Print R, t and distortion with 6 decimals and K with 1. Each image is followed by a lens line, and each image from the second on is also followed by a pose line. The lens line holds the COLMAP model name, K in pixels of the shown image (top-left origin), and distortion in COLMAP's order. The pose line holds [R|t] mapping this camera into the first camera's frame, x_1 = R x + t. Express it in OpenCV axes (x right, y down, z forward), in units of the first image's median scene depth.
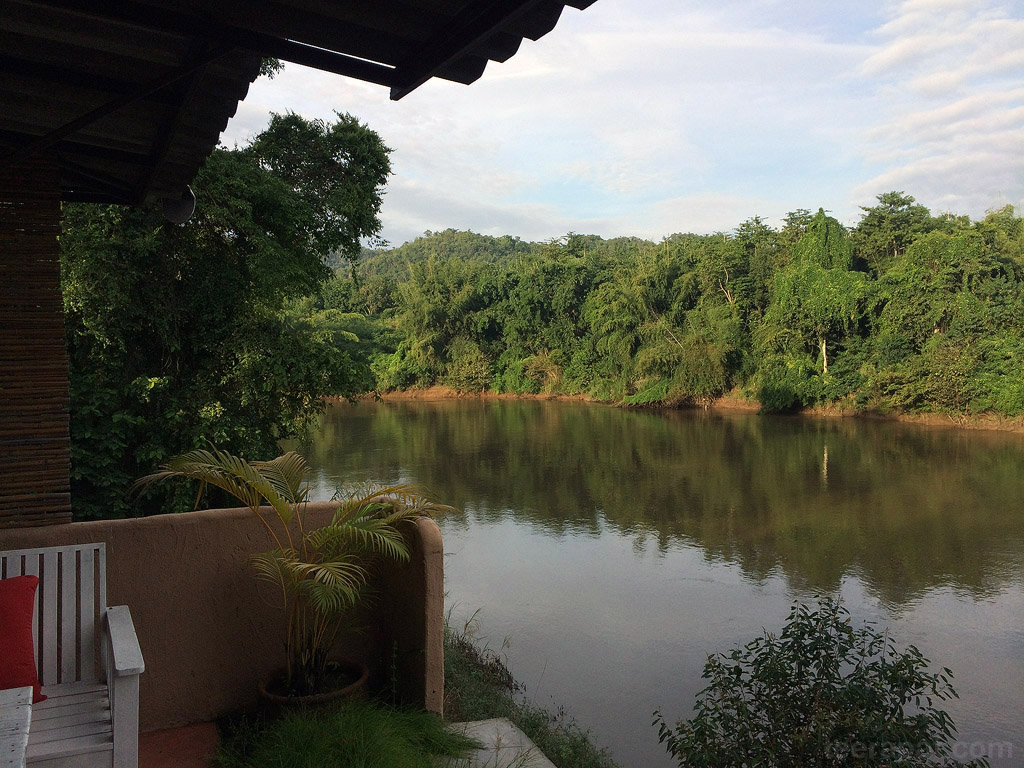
lens RADIAL K [[873.3, 0, 538.4], [0, 873.3, 381.2], [0, 0, 1]] dist [0.068475, -0.065598]
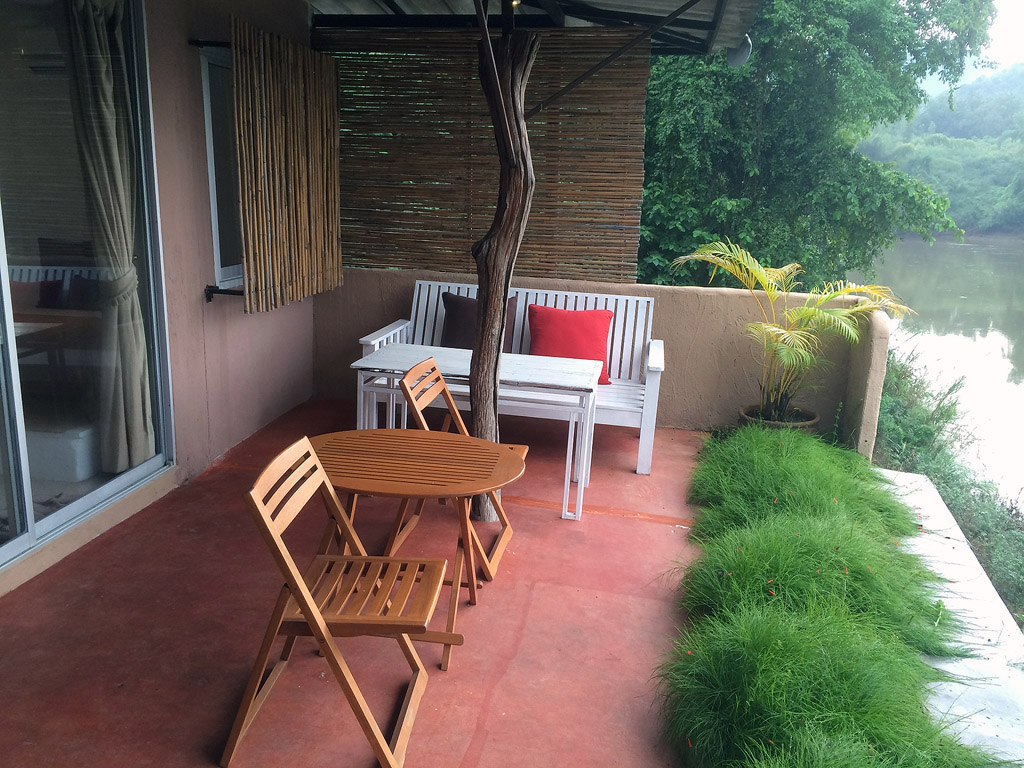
lens RADIAL K [[914.7, 0, 512.0], [0, 914.7, 384.0], [0, 0, 1]] dist [0.003557, -0.210283]
pose [[0.792185, 0.165451, -0.587426, 0.200392], [-0.053121, 0.977590, 0.203706, 0.016879], [0.607965, -0.130168, 0.783221, -0.298230]]
